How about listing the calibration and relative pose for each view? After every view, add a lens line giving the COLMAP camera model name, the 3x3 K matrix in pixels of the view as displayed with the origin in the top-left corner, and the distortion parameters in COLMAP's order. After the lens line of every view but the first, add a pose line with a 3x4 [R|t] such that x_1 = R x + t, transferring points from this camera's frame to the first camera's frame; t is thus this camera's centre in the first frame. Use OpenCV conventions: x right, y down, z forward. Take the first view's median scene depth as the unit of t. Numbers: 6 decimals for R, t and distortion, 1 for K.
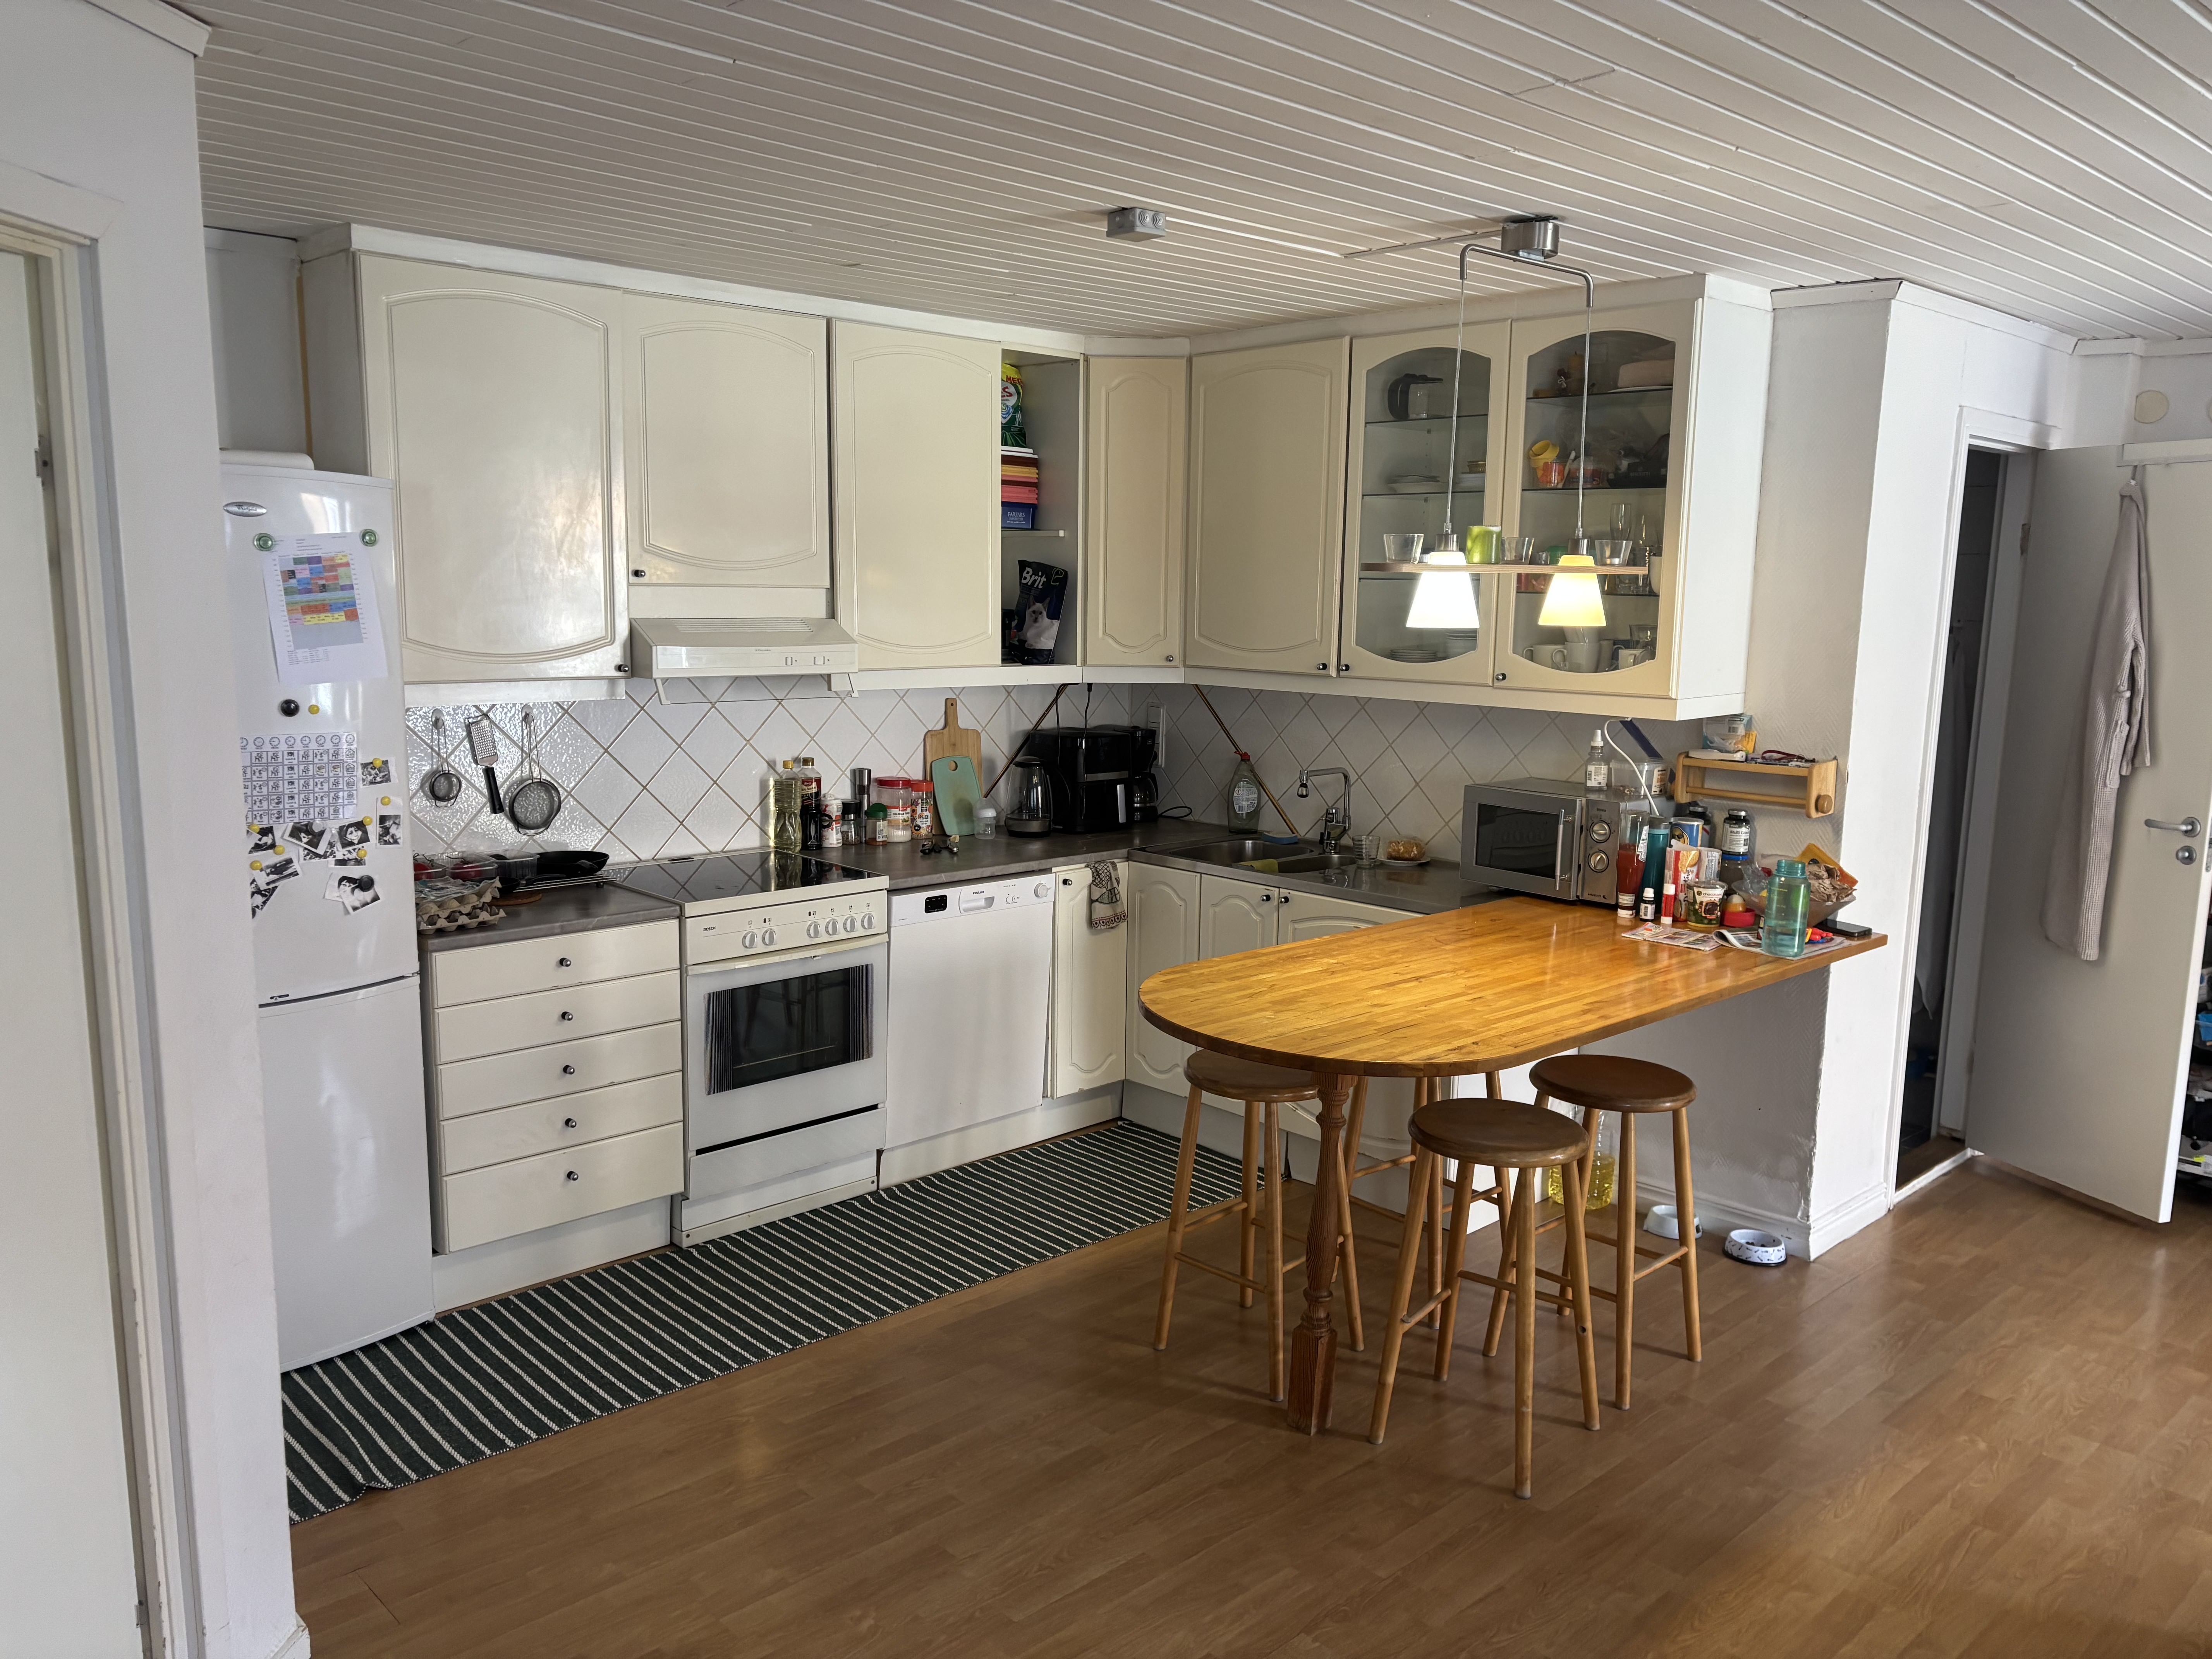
lens RADIAL K [[1655.5, 0, 1109.8], [0, 1655.5, 836.8], [0, 0, 1]] dist [0.031684, -0.005416]
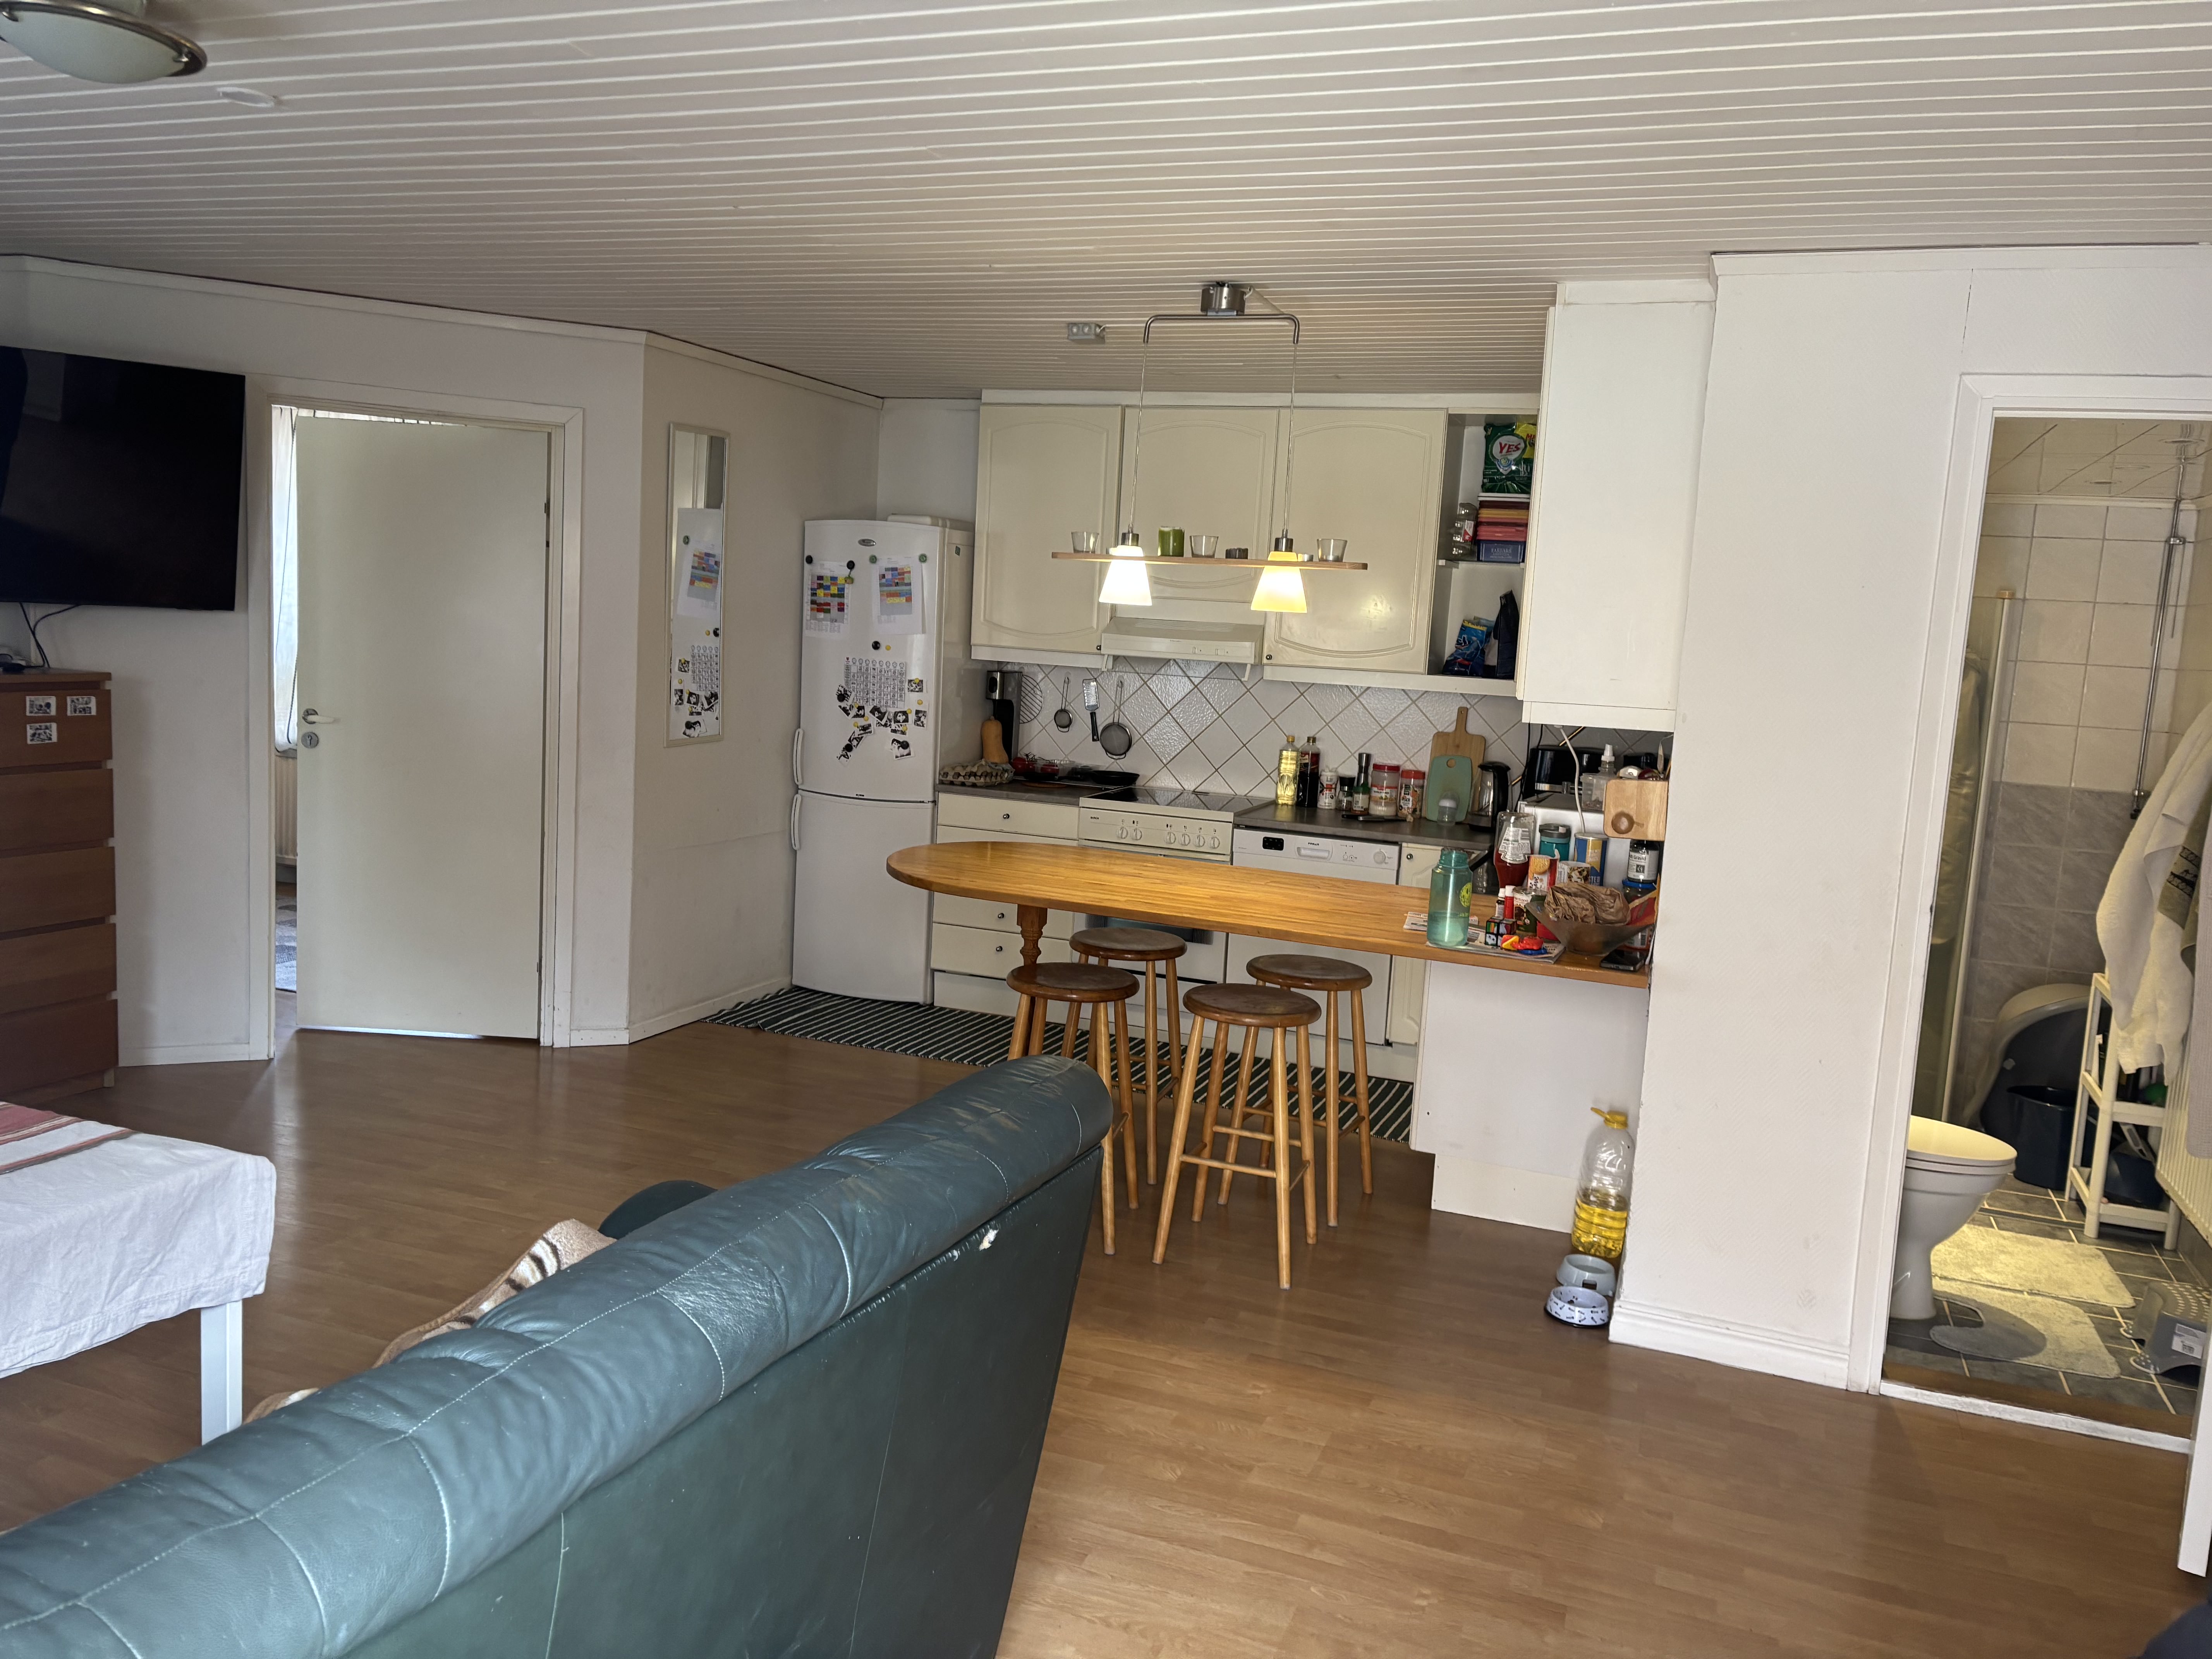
lens RADIAL K [[1655.5, 0, 1108.8], [0, 1655.5, 821.1], [0, 0, 1]] dist [0.031684, -0.005416]
pose [[0.435253, 0.120602, -0.892194, 1.297922], [-0.189637, 0.981035, 0.040098, -0.005734], [0.880109, 0.151740, 0.449869, 0.390803]]
